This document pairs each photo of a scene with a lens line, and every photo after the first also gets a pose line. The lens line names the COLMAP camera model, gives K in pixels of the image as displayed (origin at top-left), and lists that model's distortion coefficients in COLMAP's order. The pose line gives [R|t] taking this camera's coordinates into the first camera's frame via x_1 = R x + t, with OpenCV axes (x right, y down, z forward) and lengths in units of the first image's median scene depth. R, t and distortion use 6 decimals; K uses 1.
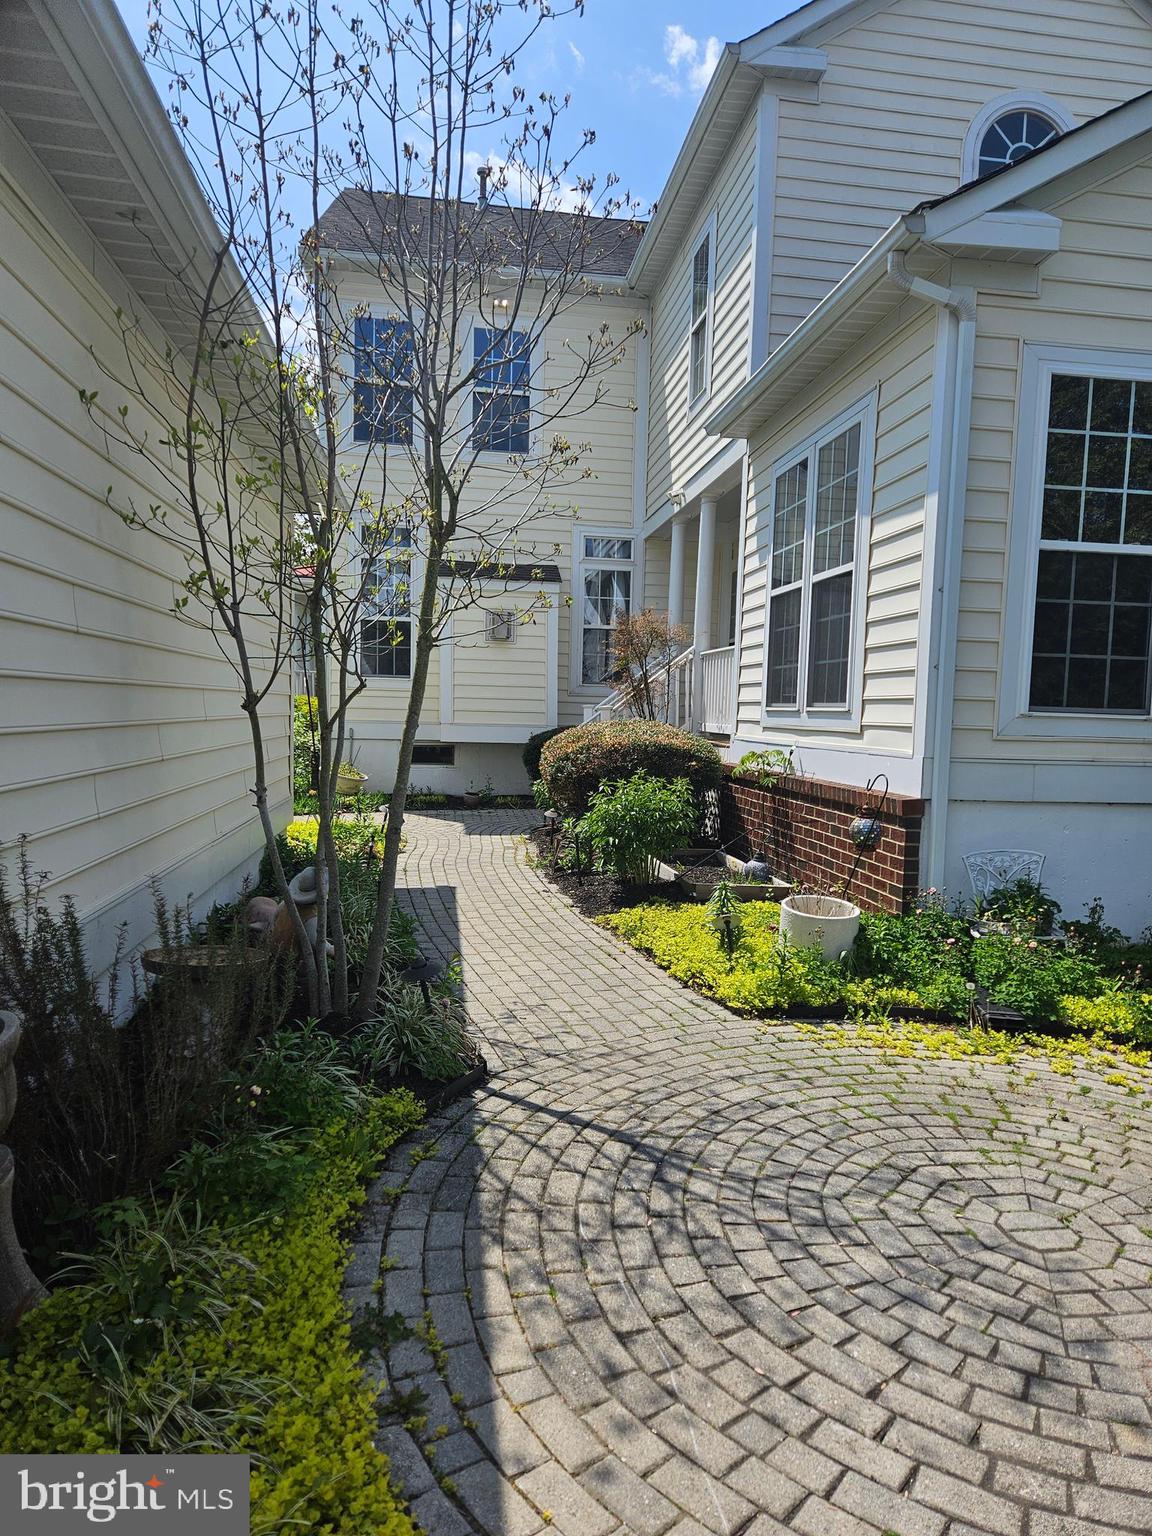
lens RADIAL K [[1026.2, 0, 597.1], [0, 1026.2, 774.3], [0, 0, 1]] dist [0.088287, -0.070432]
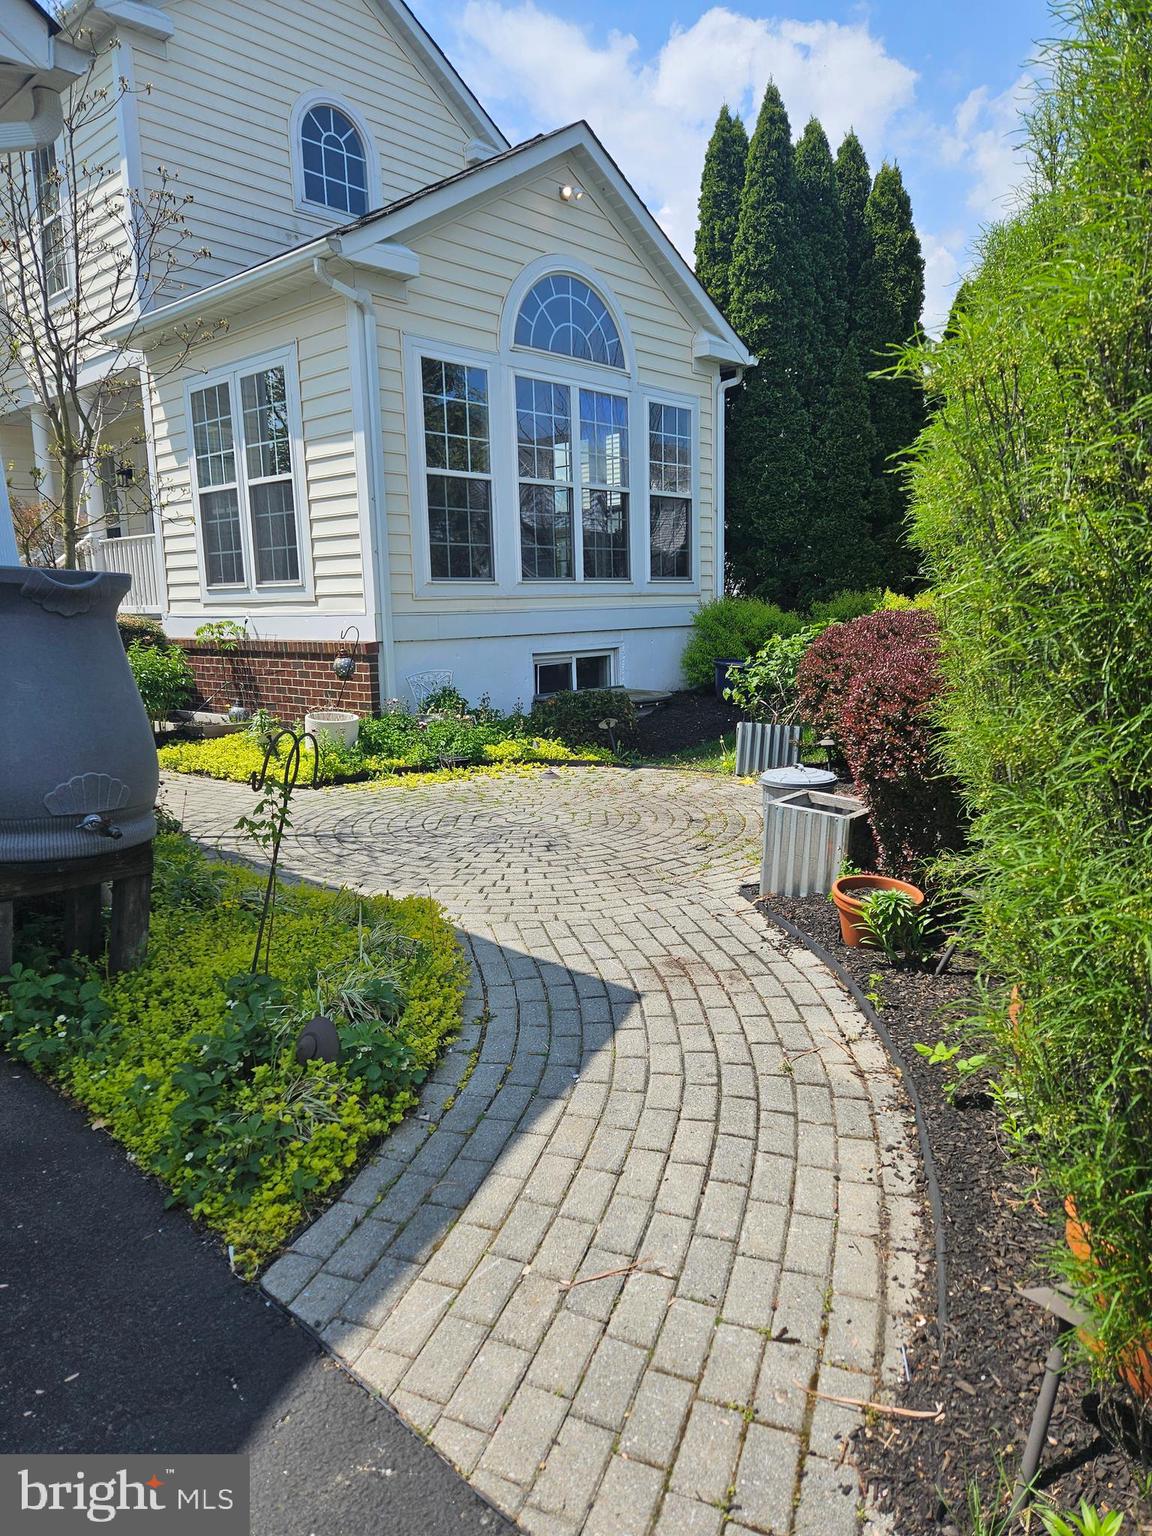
lens RADIAL K [[1027.7, 0, 598.7], [0, 1027.7, 759.7], [0, 0, 1]] dist [0.085172, -0.070047]
pose [[0.779609, -0.141432, 0.610087, -0.420355], [0.083664, 0.988954, 0.122352, 0.041372], [-0.620653, -0.044344, 0.782831, -0.424410]]
